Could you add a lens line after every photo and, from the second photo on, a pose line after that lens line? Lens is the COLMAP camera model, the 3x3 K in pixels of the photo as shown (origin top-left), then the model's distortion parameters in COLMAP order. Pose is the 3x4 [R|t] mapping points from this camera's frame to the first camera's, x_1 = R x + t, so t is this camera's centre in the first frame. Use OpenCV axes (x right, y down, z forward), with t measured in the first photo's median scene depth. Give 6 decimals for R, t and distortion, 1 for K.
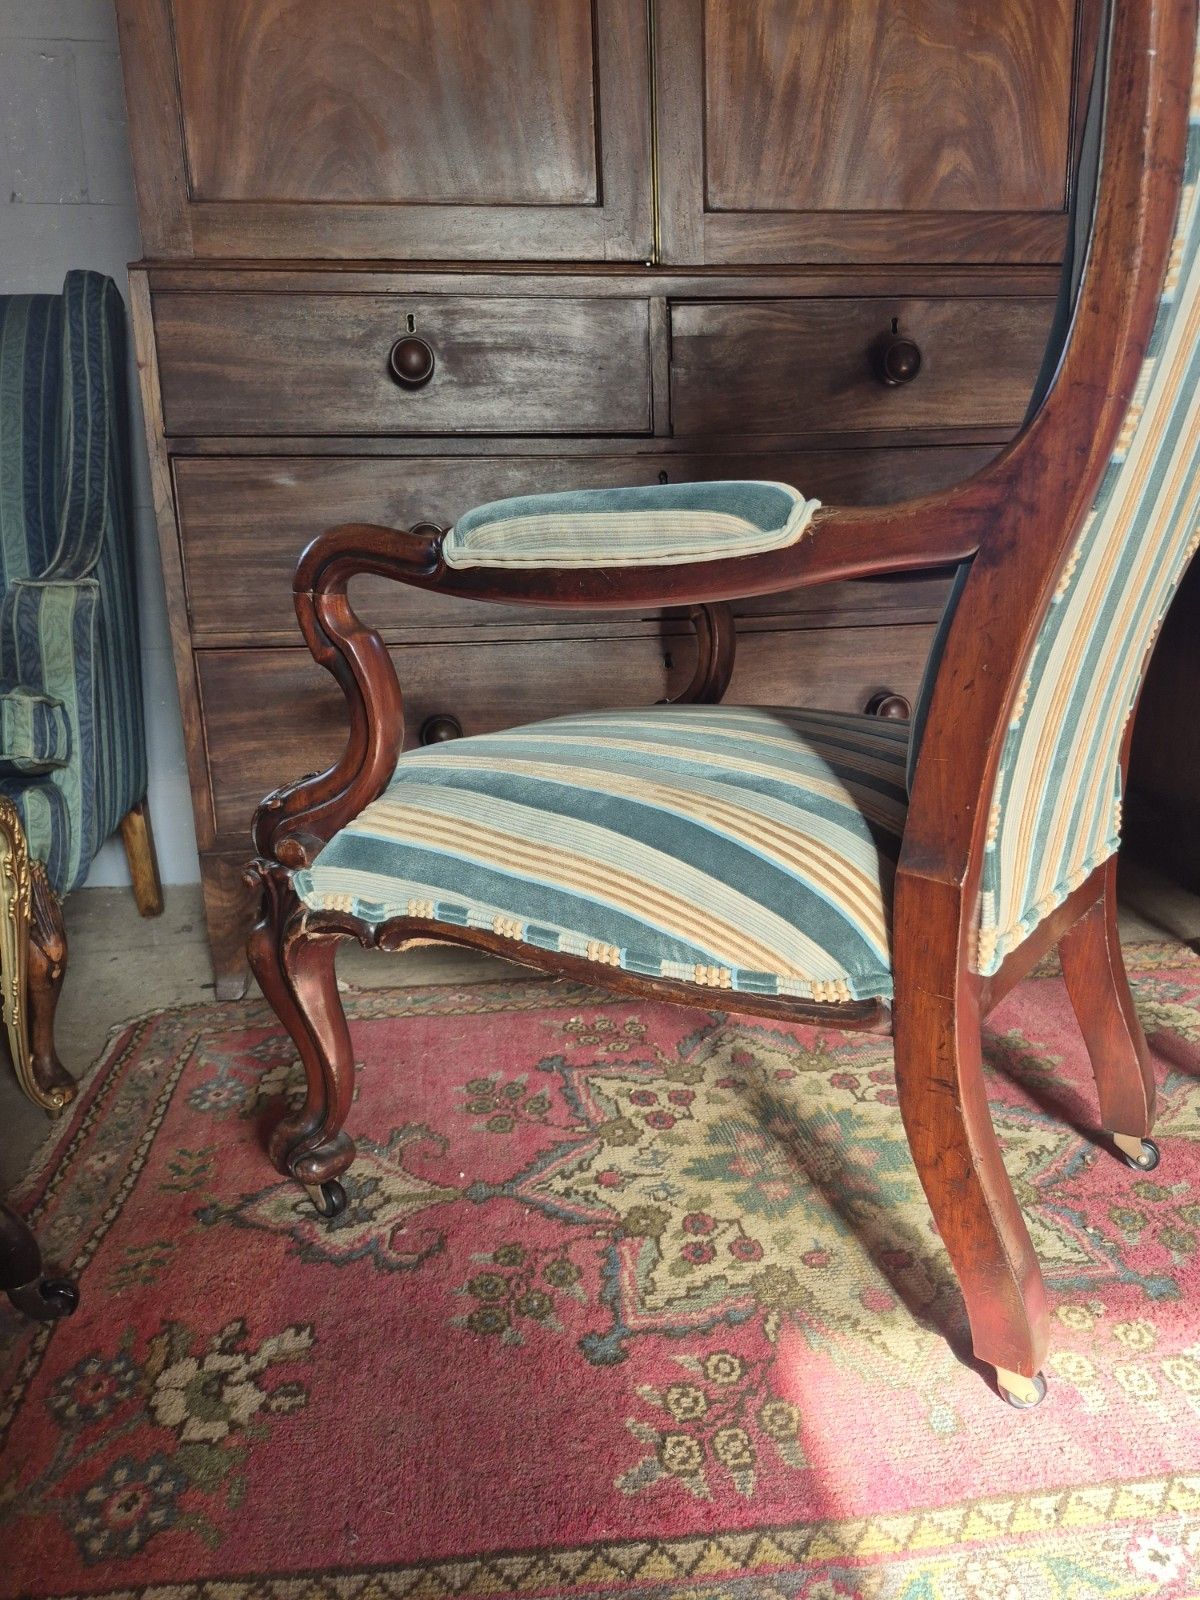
lens RADIAL K [[1131.5, 0, 603.1], [0, 1131.5, 791.4], [0, 0, 1]] dist [0.070487, -0.087642]
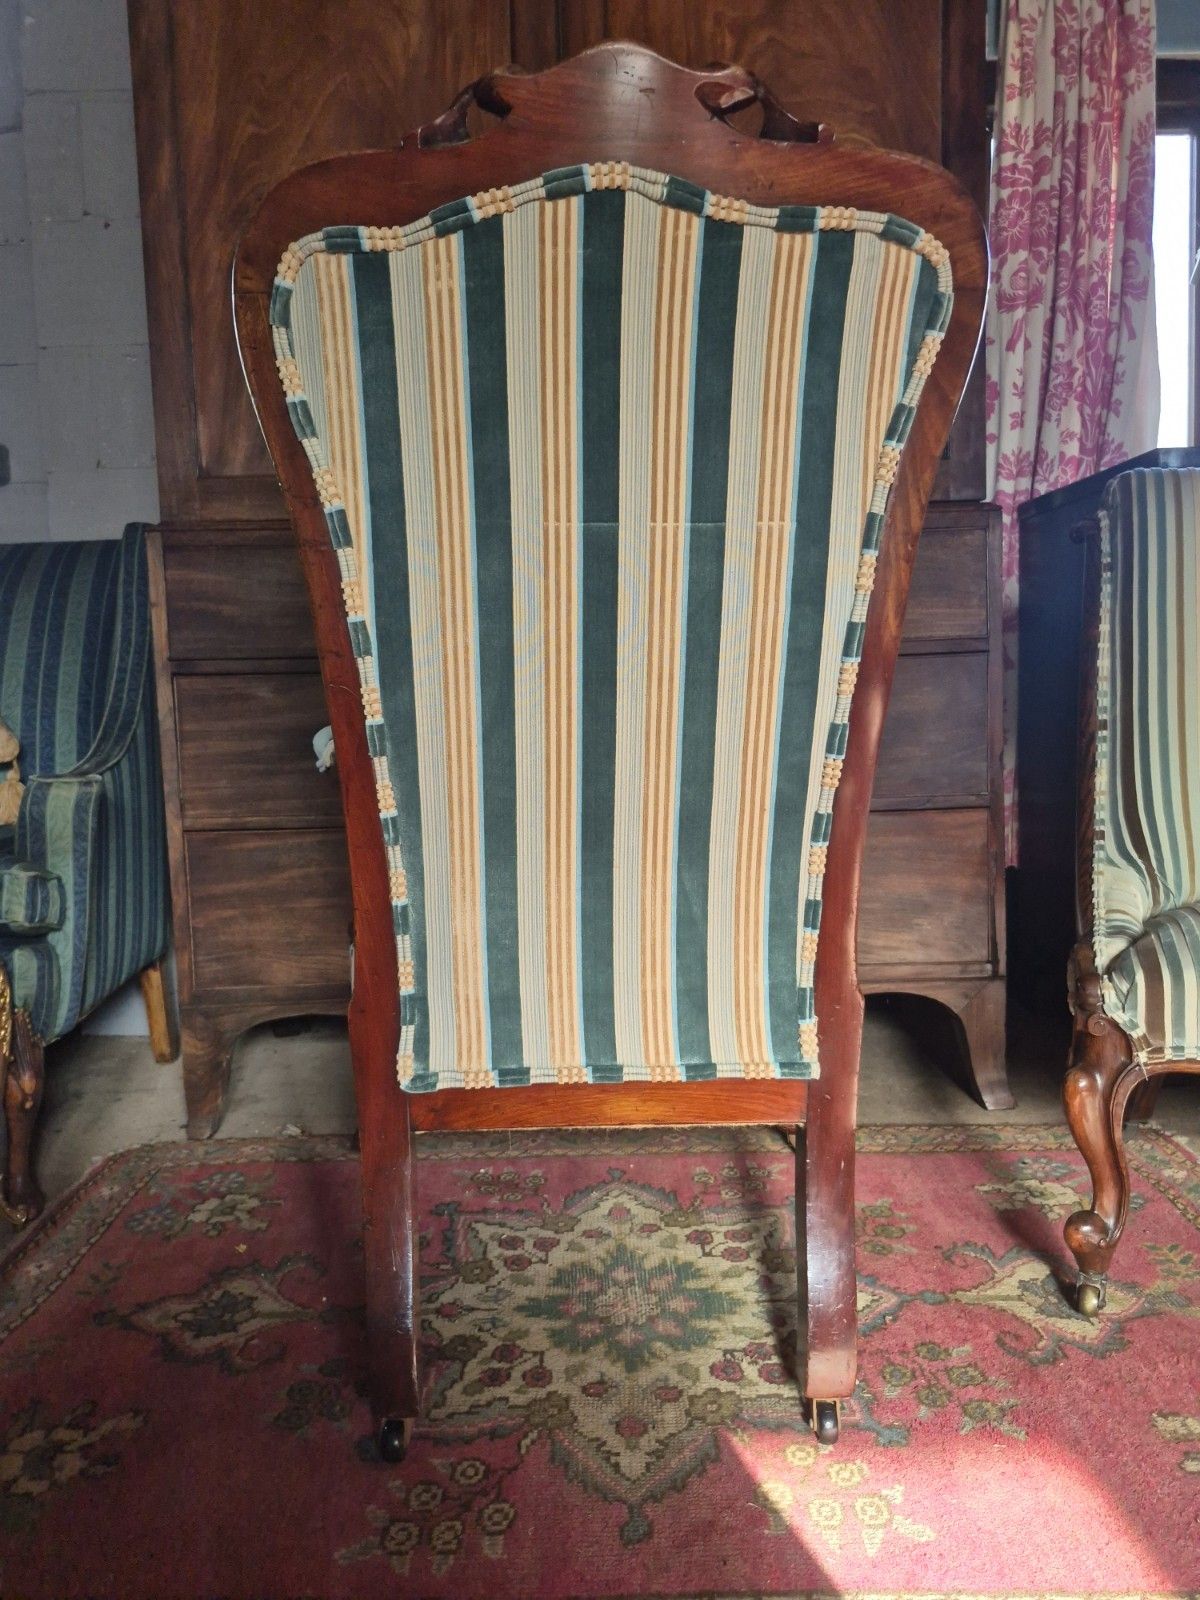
lens RADIAL K [[1135.6, 0, 587.0], [0, 1135.6, 801.5], [0, 0, 1]] dist [0.050033, -0.063106]
pose [[0.991605, 0.007412, -0.129090, 0.305769], [-0.025053, 0.990450, -0.135576, -0.007230], [0.126852, 0.137672, 0.982321, -0.170978]]
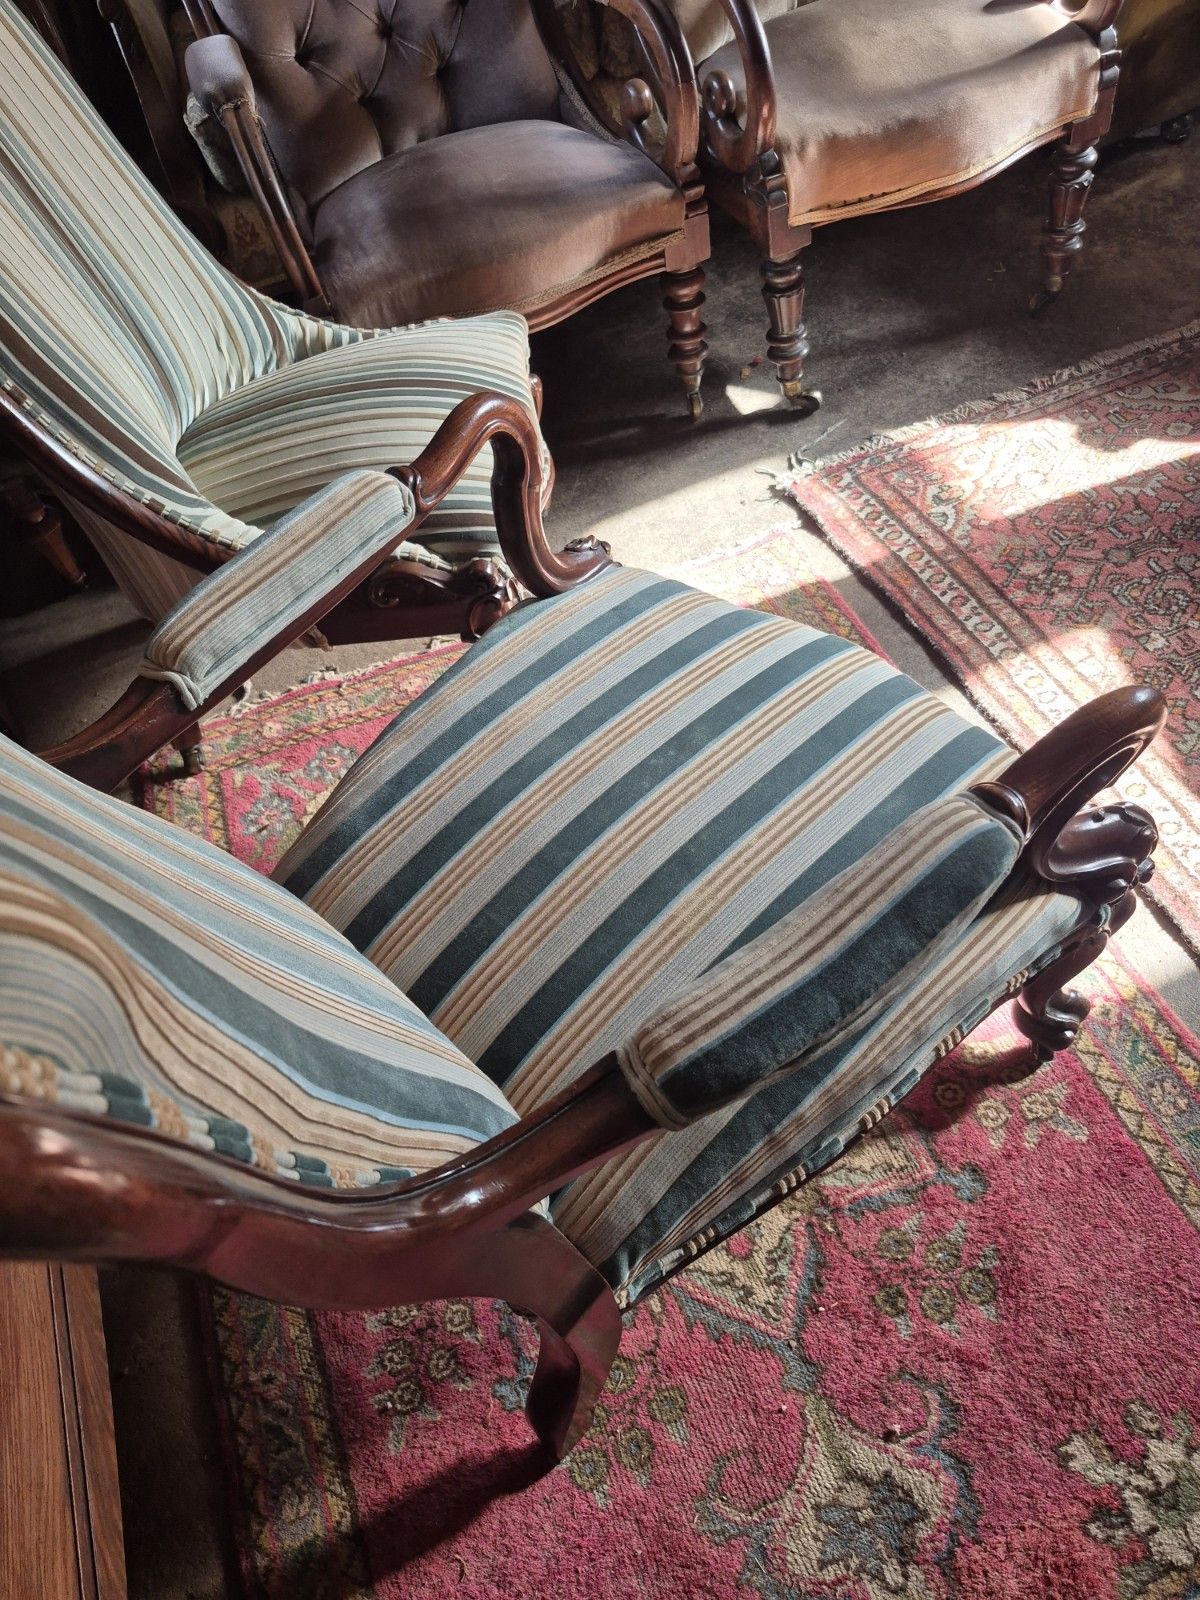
lens RADIAL K [[1134.9, 0, 596.5], [0, 1134.9, 795.0], [0, 0, 1]] dist [0.032160, -0.027809]
pose [[-0.236088, -0.713023, 0.660198, -0.378416], [0.346516, 0.572964, 0.742724, -0.748067], [-0.907849, 0.404117, 0.111804, 0.912137]]
